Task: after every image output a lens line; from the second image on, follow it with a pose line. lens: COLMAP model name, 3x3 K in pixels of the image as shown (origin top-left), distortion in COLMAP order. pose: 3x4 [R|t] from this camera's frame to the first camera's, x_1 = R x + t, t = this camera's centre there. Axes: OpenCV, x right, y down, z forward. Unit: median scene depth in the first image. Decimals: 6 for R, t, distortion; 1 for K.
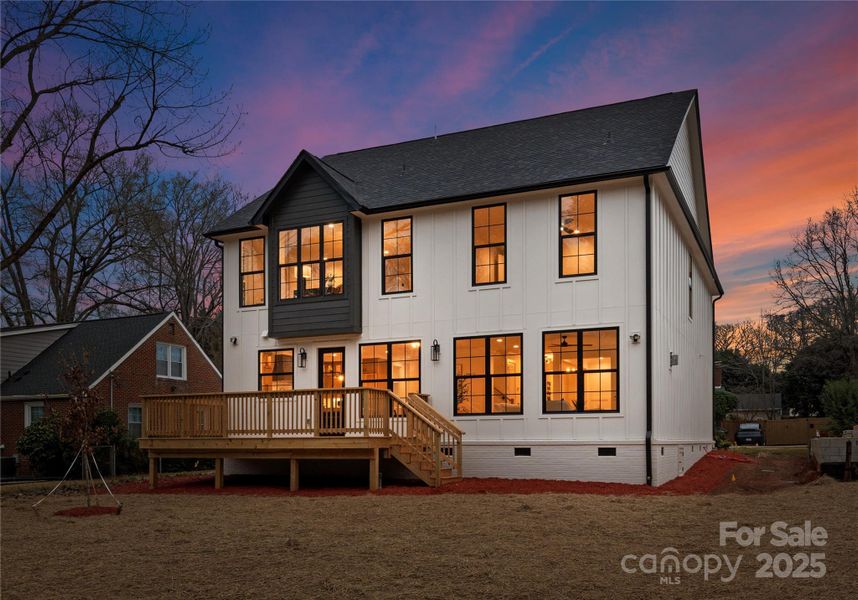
lens RADIAL K [[358.2, 0, 430.1], [0, 358.2, 294.9], [0, 0, 1]] dist [-0.001188, -0.000143]
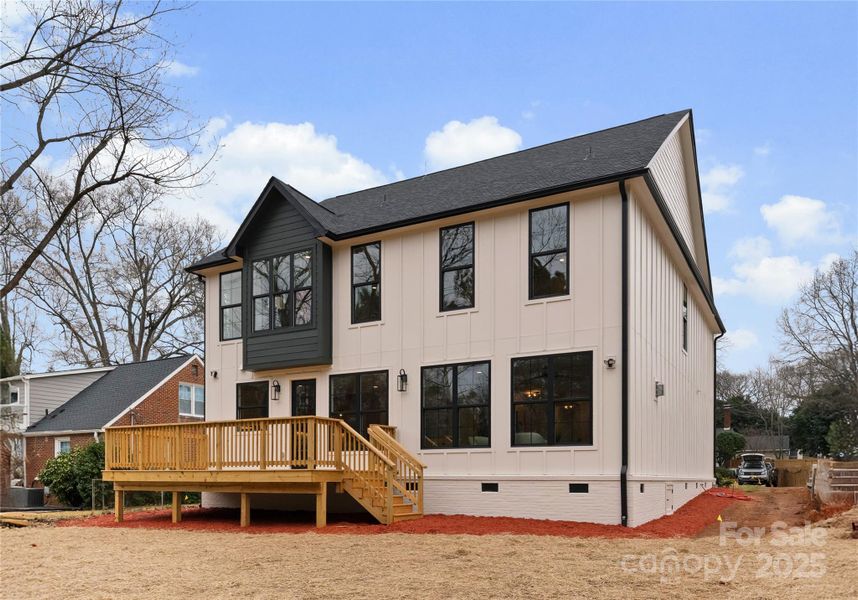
lens RADIAL K [[339.7, 0, 428.5], [0, 339.7, 341.8], [0, 0, 1]] dist [-0.000187, -0.000289]
pose [[0.999340, -0.006740, -0.035692, 0.113960], [0.007096, 0.999926, 0.009876, 0.043223], [0.035623, -0.010123, 0.999314, 0.100793]]
